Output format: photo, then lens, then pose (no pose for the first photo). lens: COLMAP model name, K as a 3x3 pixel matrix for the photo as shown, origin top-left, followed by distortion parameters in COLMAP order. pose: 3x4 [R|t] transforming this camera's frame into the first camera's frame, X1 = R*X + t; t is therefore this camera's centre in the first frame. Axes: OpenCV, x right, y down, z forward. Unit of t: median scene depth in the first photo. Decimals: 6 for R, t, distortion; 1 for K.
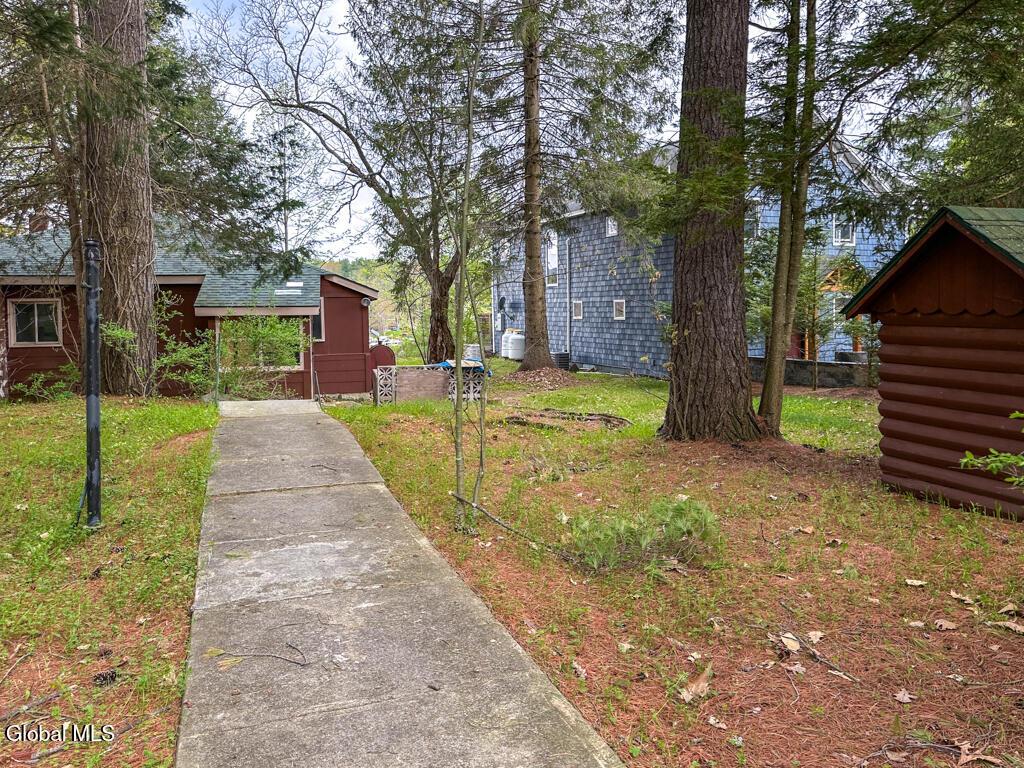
lens RADIAL K [[717.2, 0, 480.8], [0, 717.2, 342.5], [0, 0, 1]] dist [0.044581, -0.063716]
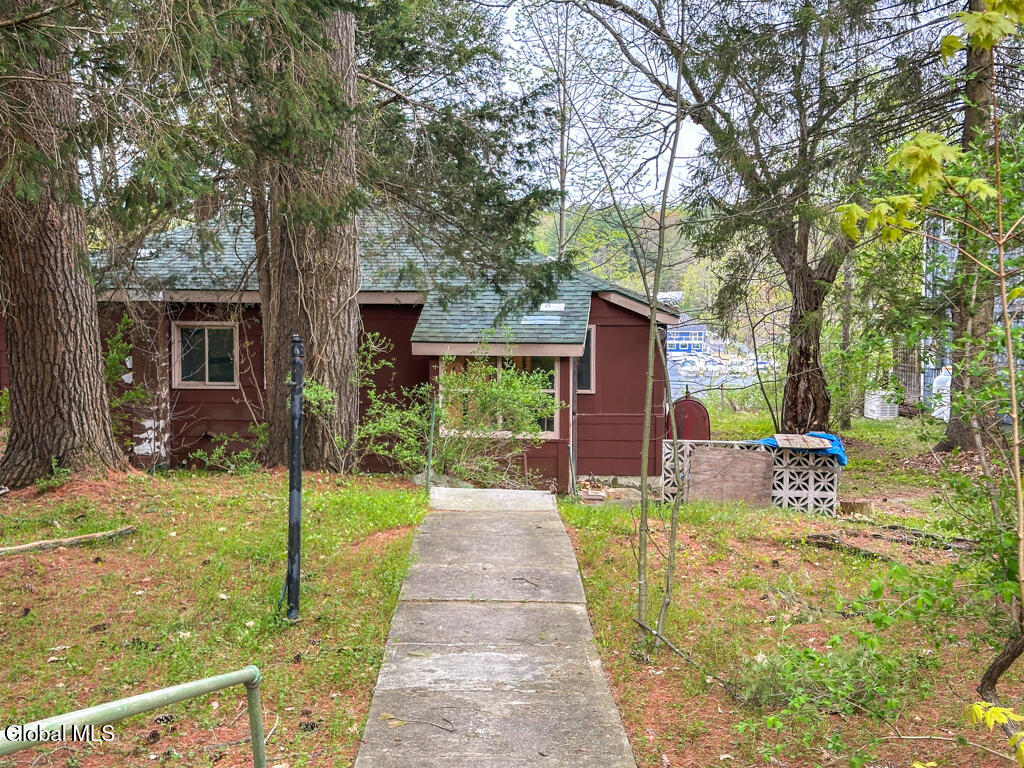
lens RADIAL K [[1433.7, 0, 516.9], [0, 1433.7, 390.3], [0, 0, 1]] dist [0.129576, 0.000000]
pose [[0.949811, 0.037293, -0.310595, 0.259261], [-0.029143, 0.999099, 0.030841, -0.094833], [0.311465, -0.020241, 0.950042, -0.558936]]
